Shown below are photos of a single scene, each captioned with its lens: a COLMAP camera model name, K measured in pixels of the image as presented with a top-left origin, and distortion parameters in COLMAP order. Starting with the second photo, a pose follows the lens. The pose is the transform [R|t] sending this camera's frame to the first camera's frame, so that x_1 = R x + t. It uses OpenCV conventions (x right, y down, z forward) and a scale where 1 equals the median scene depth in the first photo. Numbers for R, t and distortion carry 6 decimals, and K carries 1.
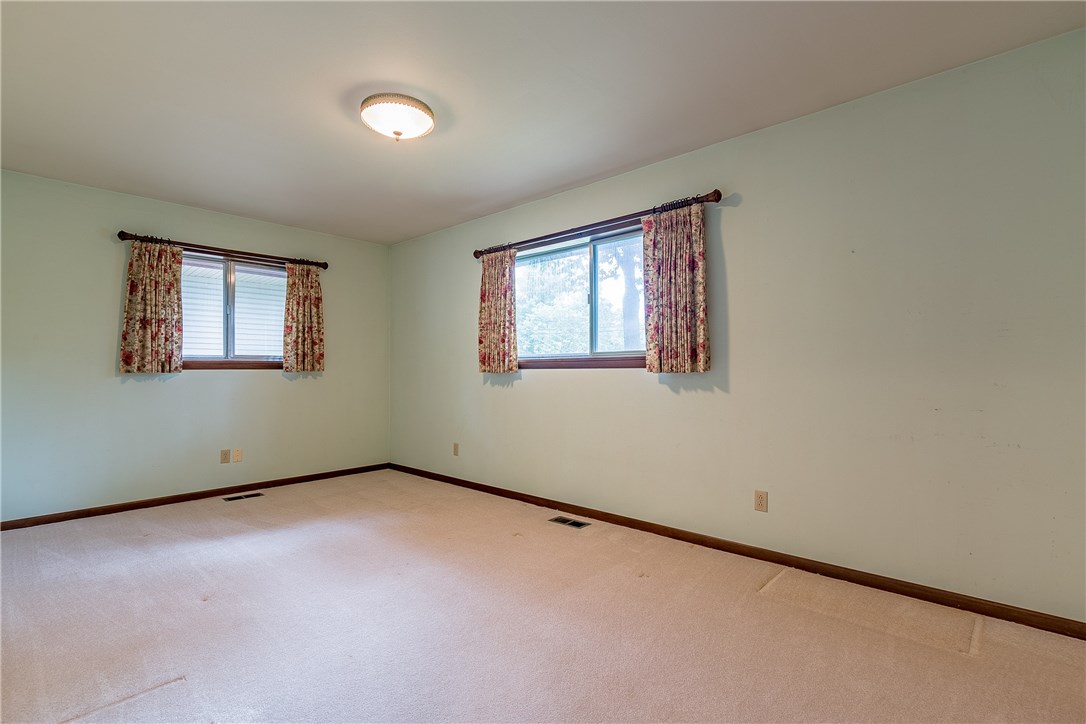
lens RADIAL K [[505.4, 0, 536.8], [0, 505.4, 364.5], [0, 0, 1]] dist [-0.000096, -0.000299]
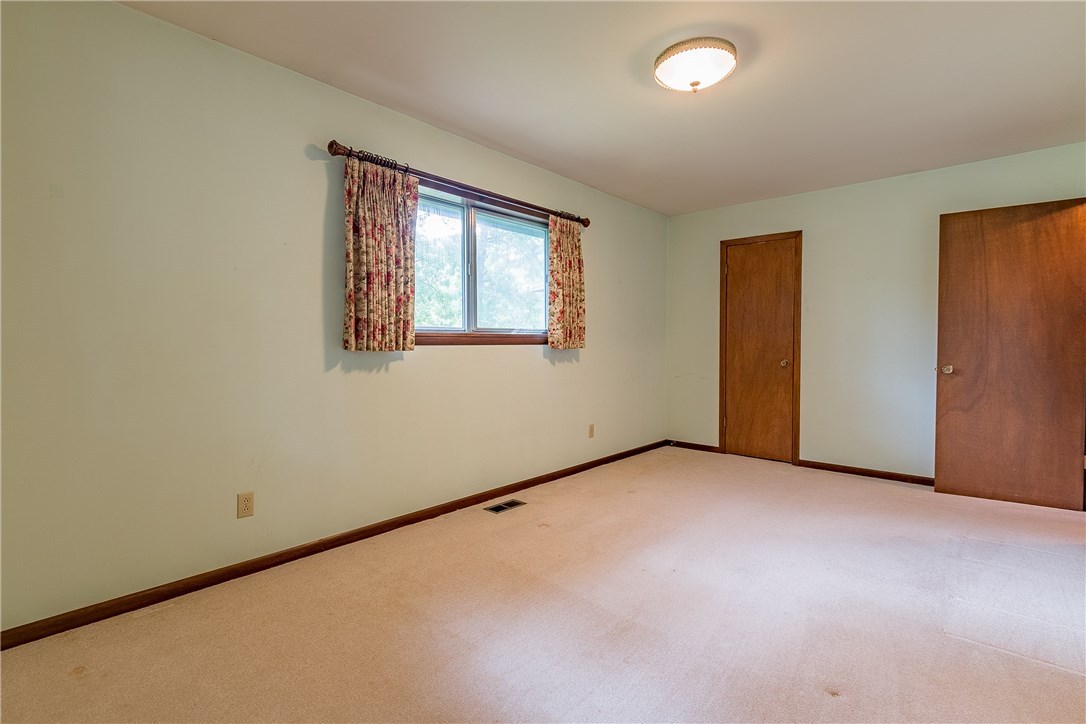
lens RADIAL K [[505.4, 0, 536.8], [0, 505.4, 364.5], [0, 0, 1]] dist [-0.000096, -0.000299]
pose [[-0.007101, -0.032506, 0.999446, -0.867517], [-0.005683, 0.999457, 0.032466, 0.013344], [-0.999959, -0.005450, -0.007282, 0.936214]]
